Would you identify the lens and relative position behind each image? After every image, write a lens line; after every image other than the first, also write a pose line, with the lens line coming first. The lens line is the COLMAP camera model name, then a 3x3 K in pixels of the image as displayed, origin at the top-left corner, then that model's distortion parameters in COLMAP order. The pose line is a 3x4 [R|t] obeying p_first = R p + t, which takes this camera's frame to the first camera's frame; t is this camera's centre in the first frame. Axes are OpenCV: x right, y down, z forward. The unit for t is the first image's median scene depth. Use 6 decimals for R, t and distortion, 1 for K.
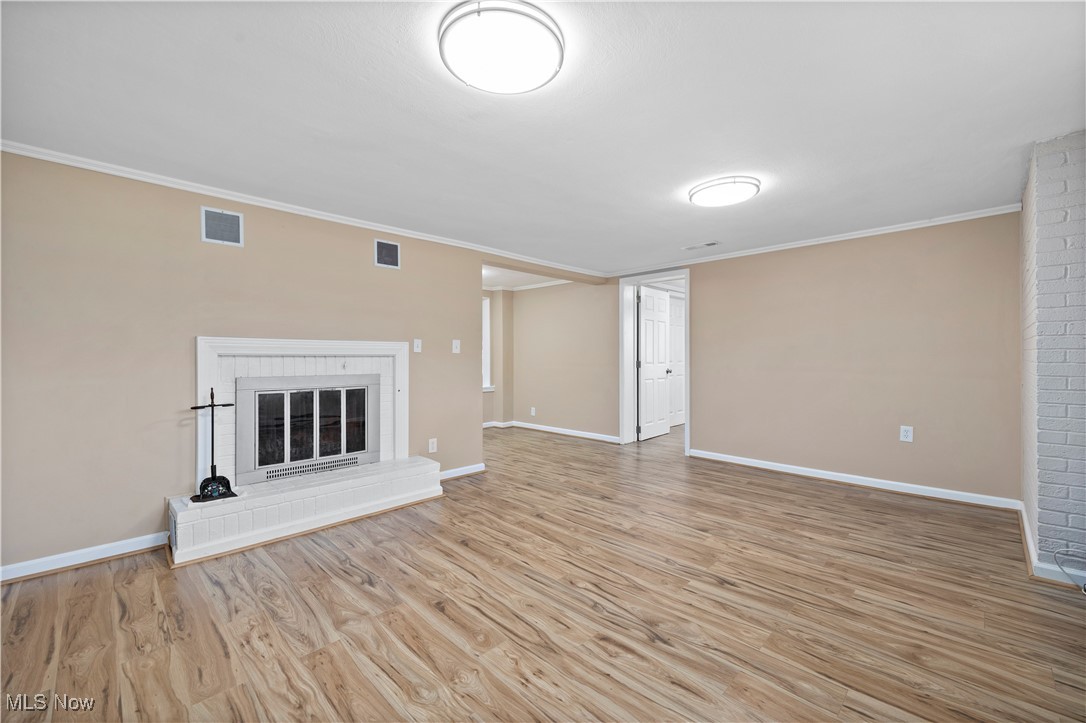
lens RADIAL K [[447.0, 0, 546.2], [0, 447.0, 358.1], [0, 0, 1]] dist [0.003354, -0.000413]
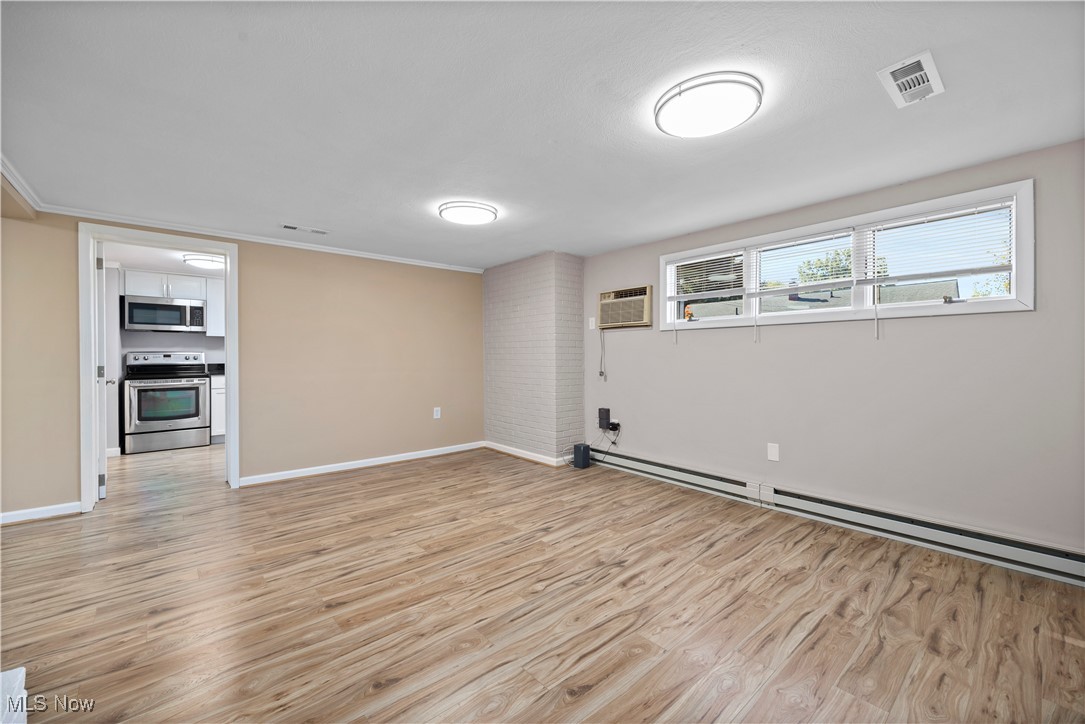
lens RADIAL K [[446.6, 0, 542.4], [0, 446.6, 355.7], [0, 0, 1]] dist [0.003354, -0.000413]
pose [[0.055436, 0.004425, 0.998452, -0.768566], [0.008277, 0.999954, -0.004891, -0.000855], [-0.998428, 0.008535, 0.055397, 0.789661]]
